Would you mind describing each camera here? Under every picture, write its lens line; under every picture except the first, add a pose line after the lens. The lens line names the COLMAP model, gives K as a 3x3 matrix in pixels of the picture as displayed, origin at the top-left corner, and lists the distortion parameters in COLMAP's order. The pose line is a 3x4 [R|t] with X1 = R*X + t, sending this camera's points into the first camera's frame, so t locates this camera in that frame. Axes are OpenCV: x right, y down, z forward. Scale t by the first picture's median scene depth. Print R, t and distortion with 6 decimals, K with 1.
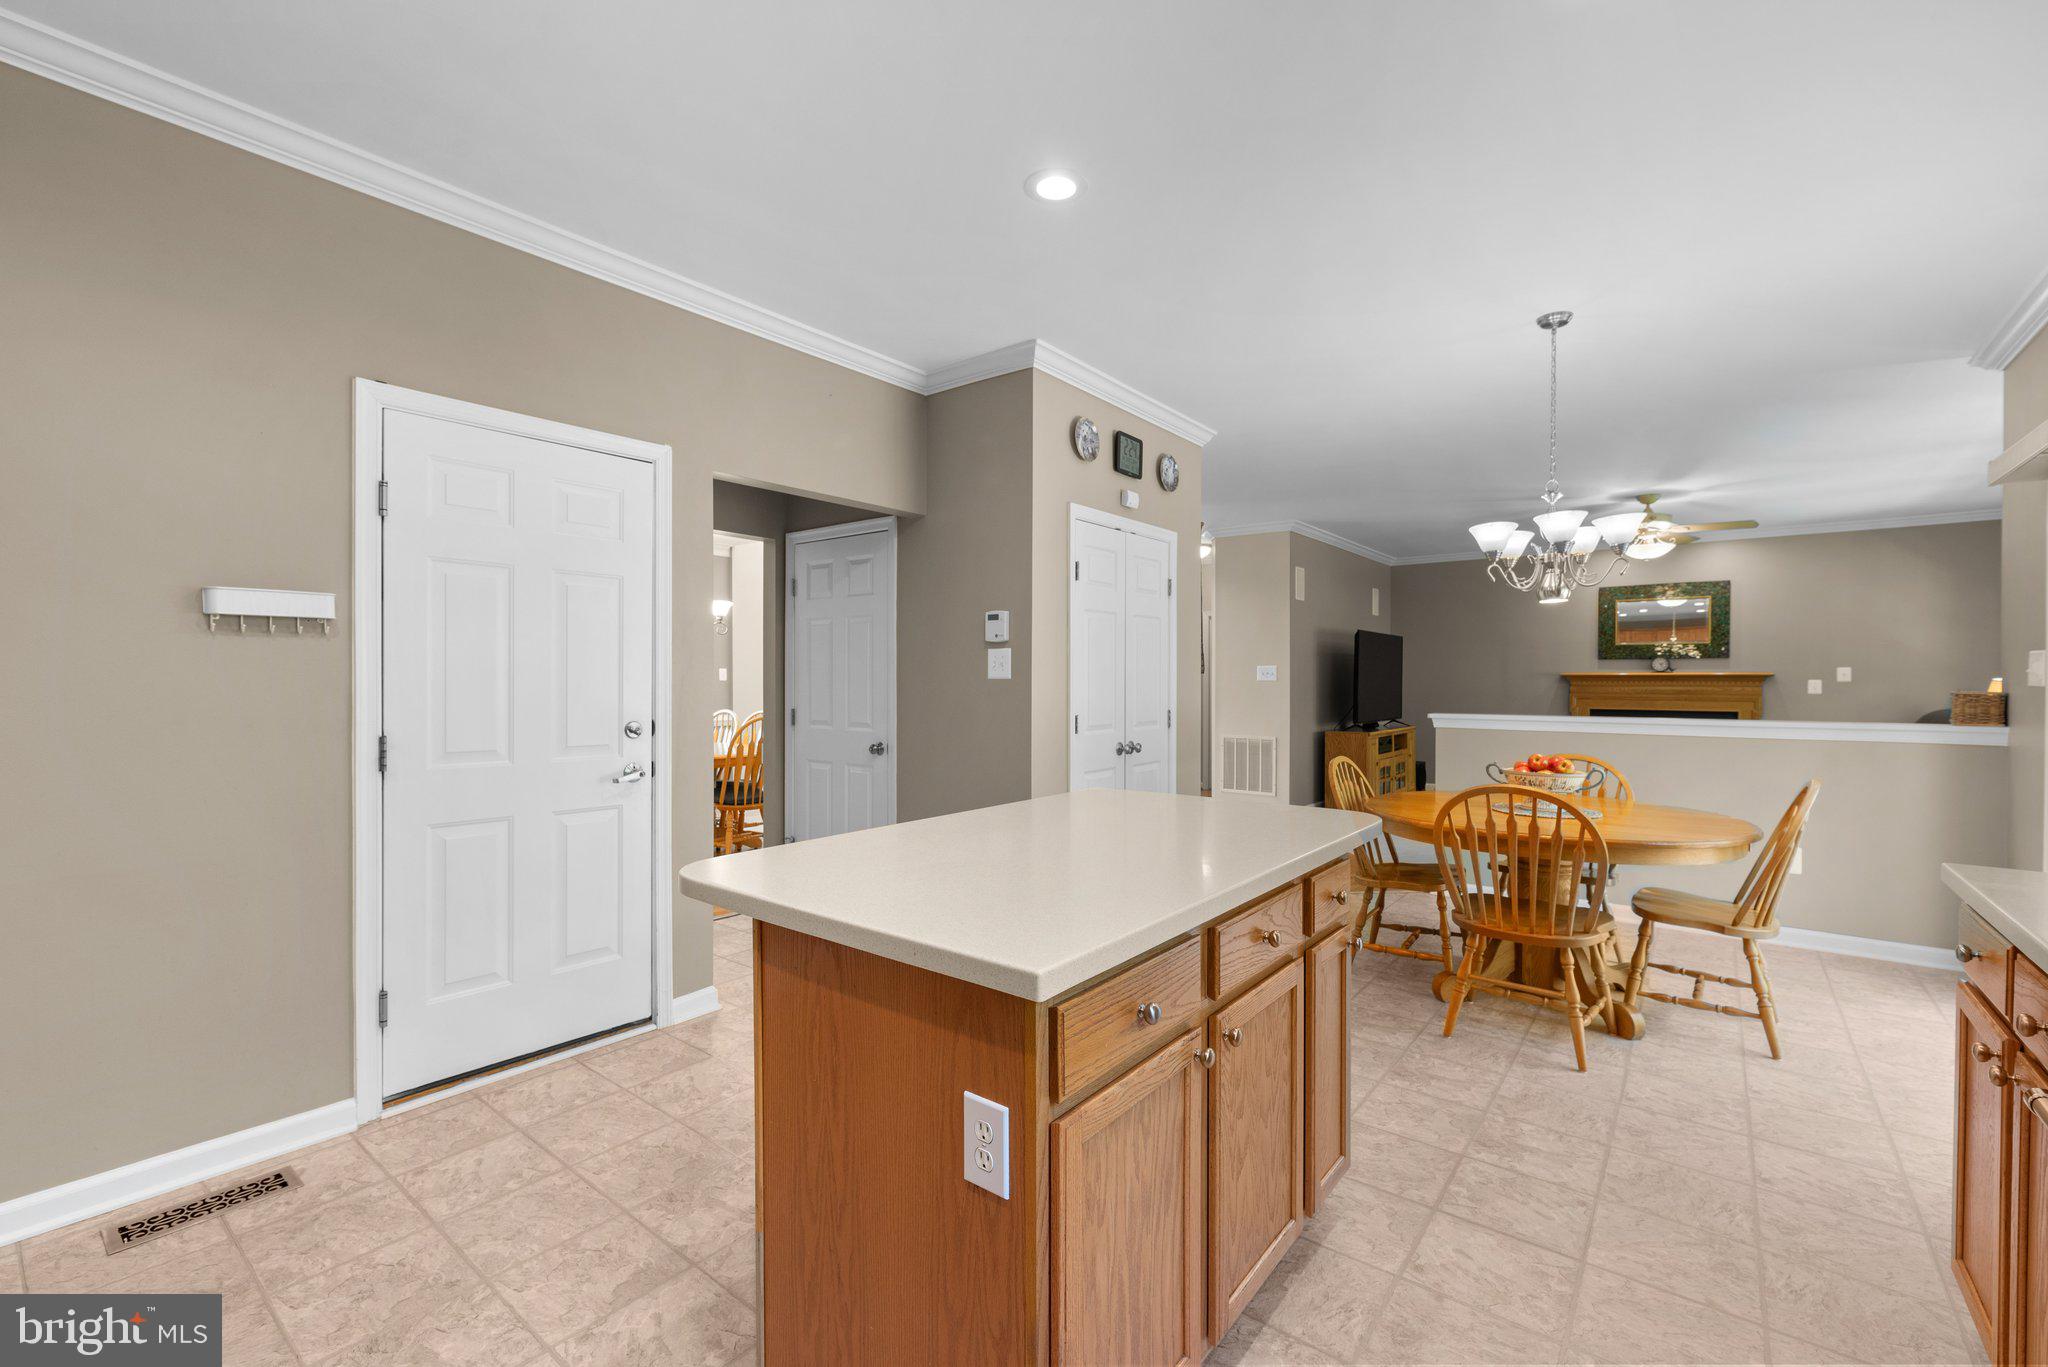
lens RADIAL K [[878.1, 0, 1024.9], [0, 878.1, 690.0], [0, 0, 1]] dist [0.000644, -0.000422]
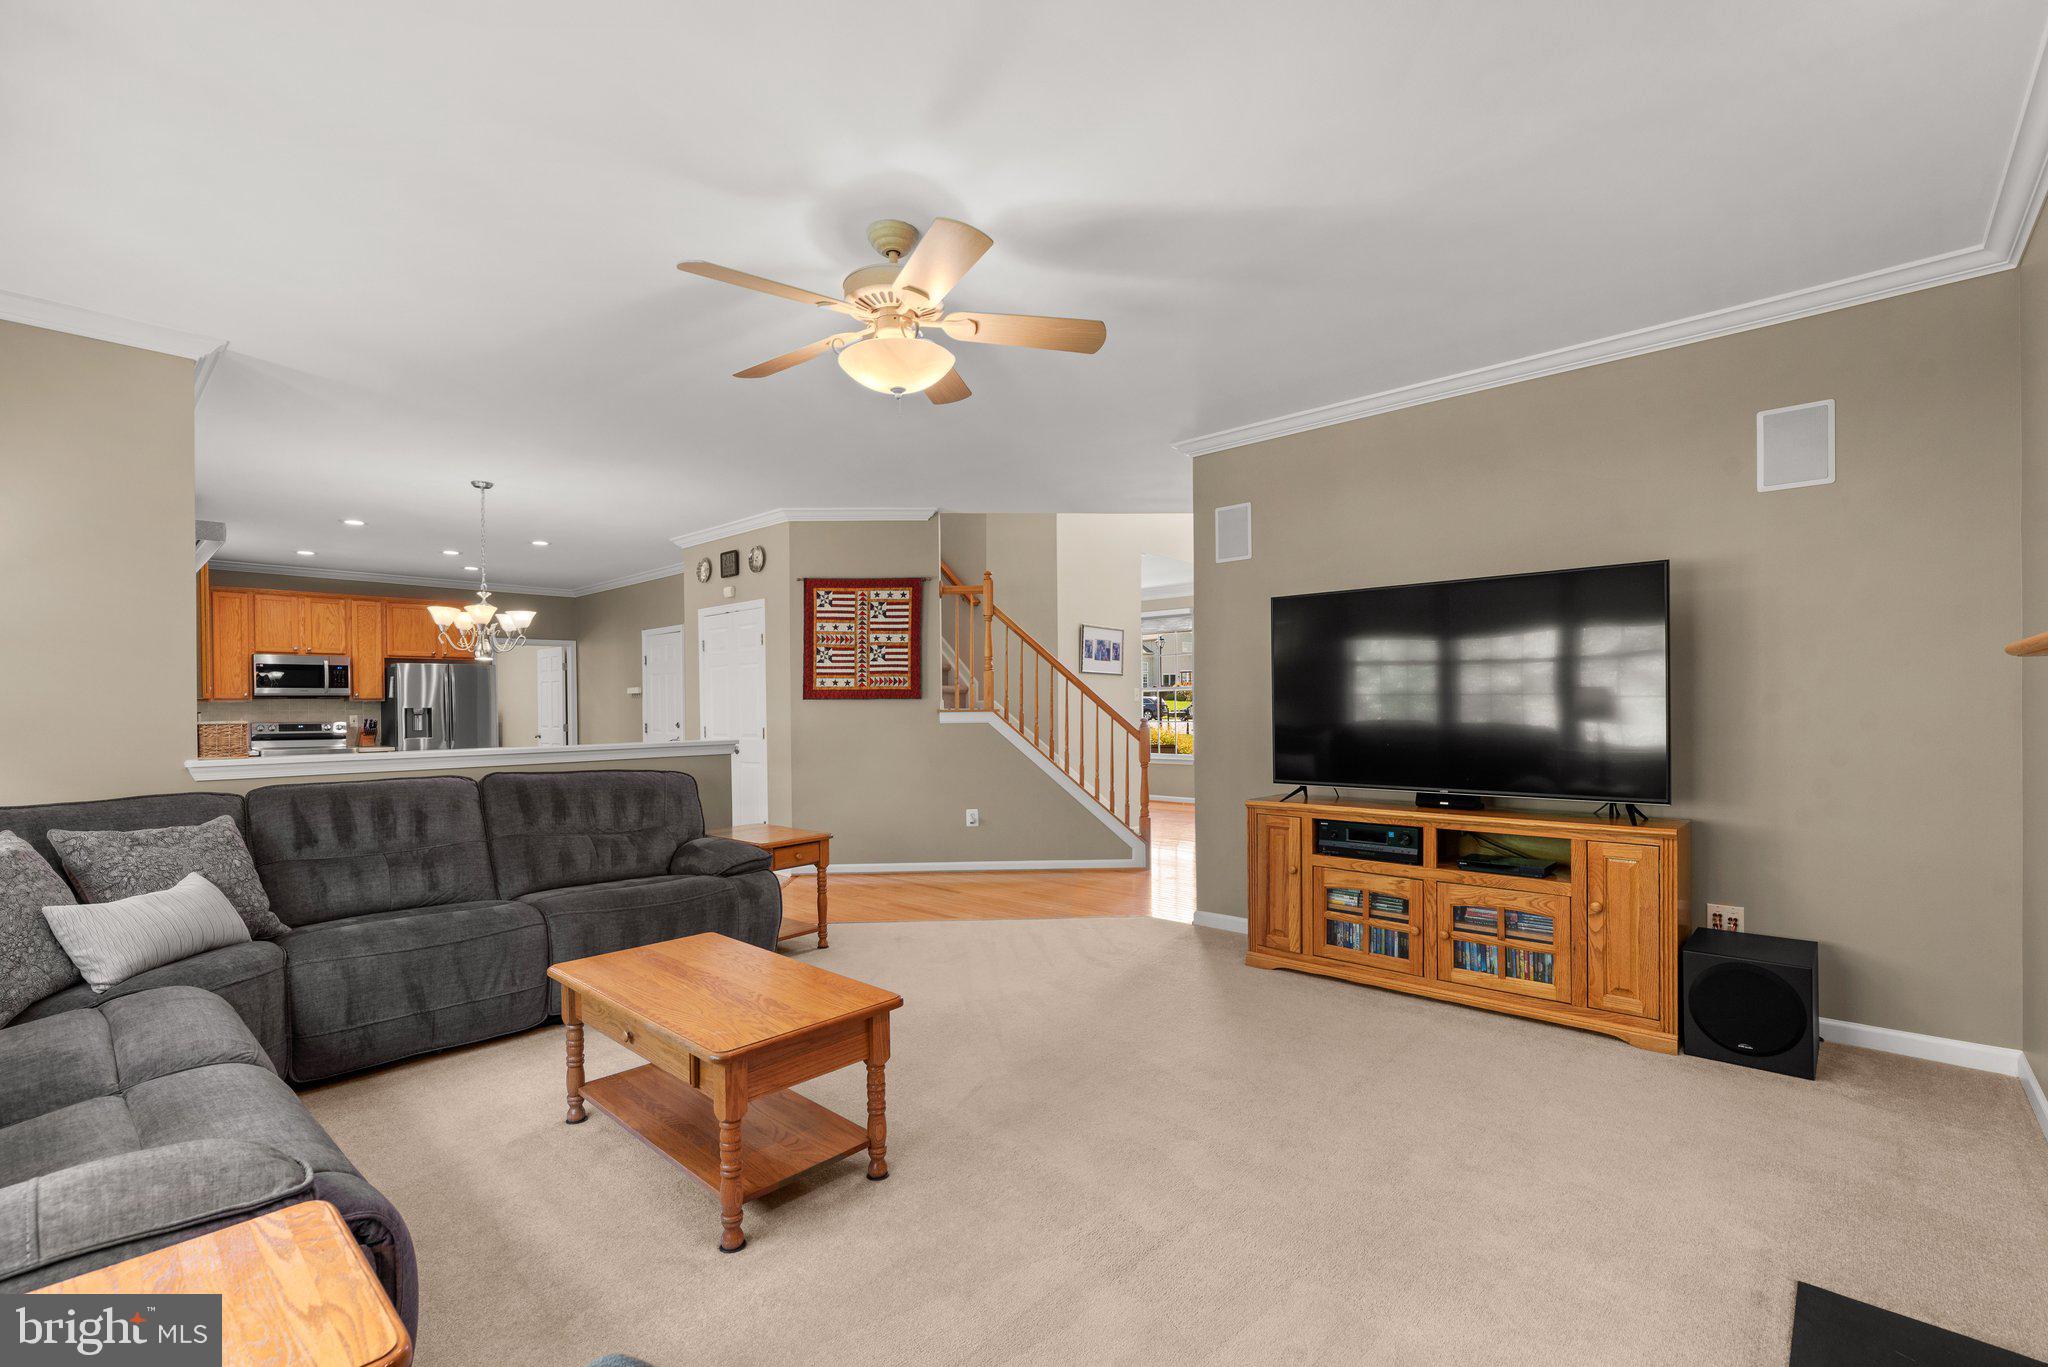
lens RADIAL K [[878.1, 0, 1013.3], [0, 878.1, 702.4], [0, 0, 1]] dist [0.000644, -0.000422]
pose [[-0.080952, -0.003567, -0.996712, 1.643044], [0.000687, 0.999993, -0.003635, -0.012967], [0.996718, -0.000979, -0.080949, 1.628520]]
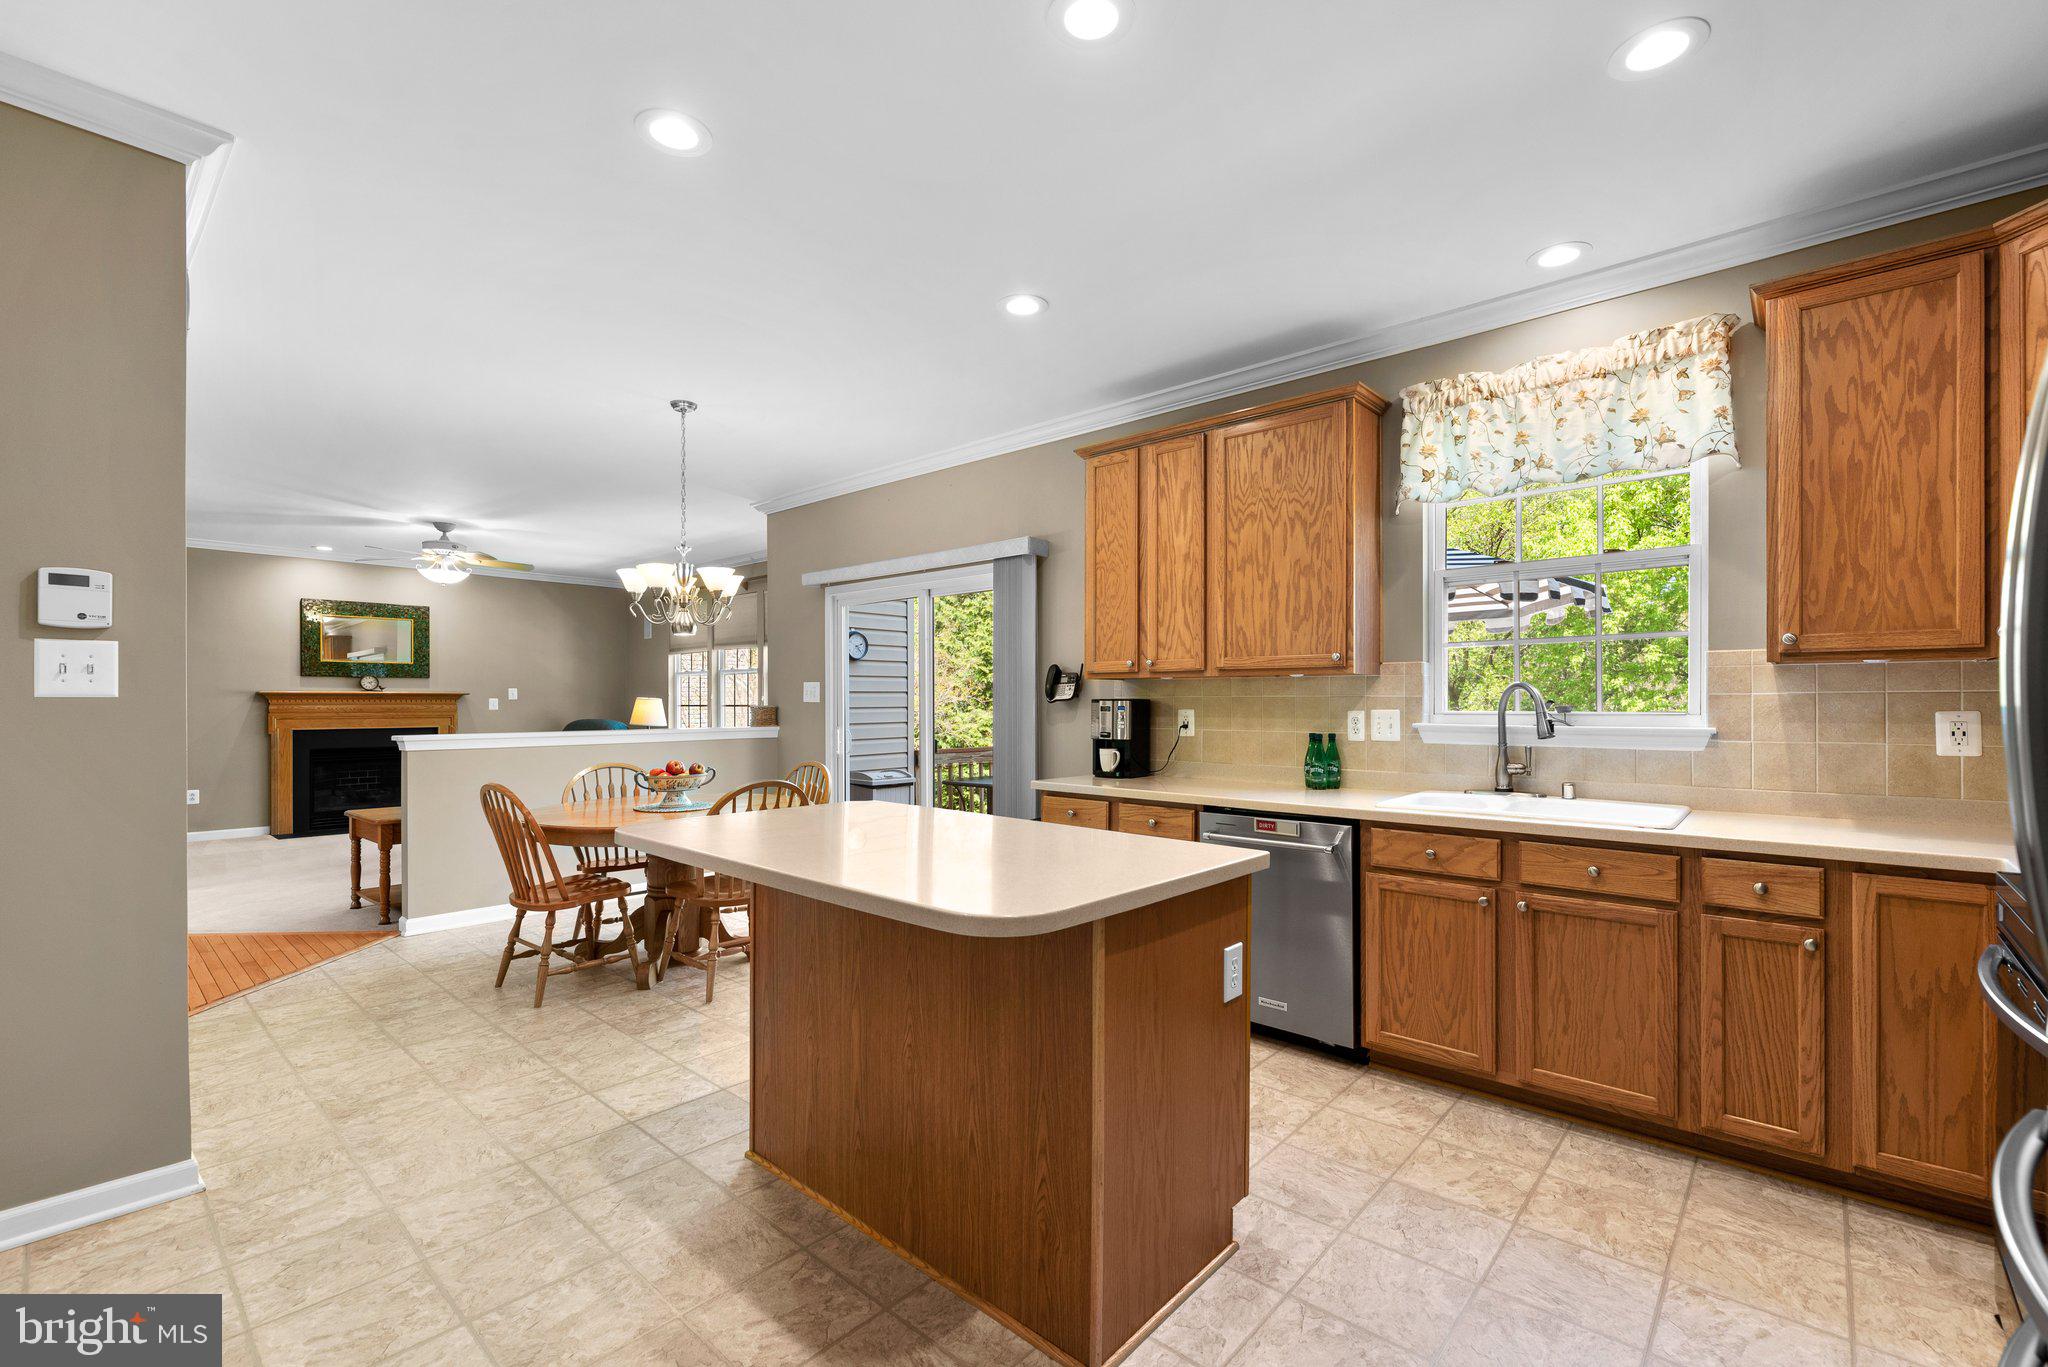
lens RADIAL K [[878.1, 0, 1022.4], [0, 878.1, 707.4], [0, 0, 1]] dist [0.000644, -0.000422]
pose [[0.072619, -0.010247, 0.997307, -0.470071], [0.010709, 0.999898, 0.009493, -0.004384], [-0.997302, 0.009991, 0.072721, 0.342094]]
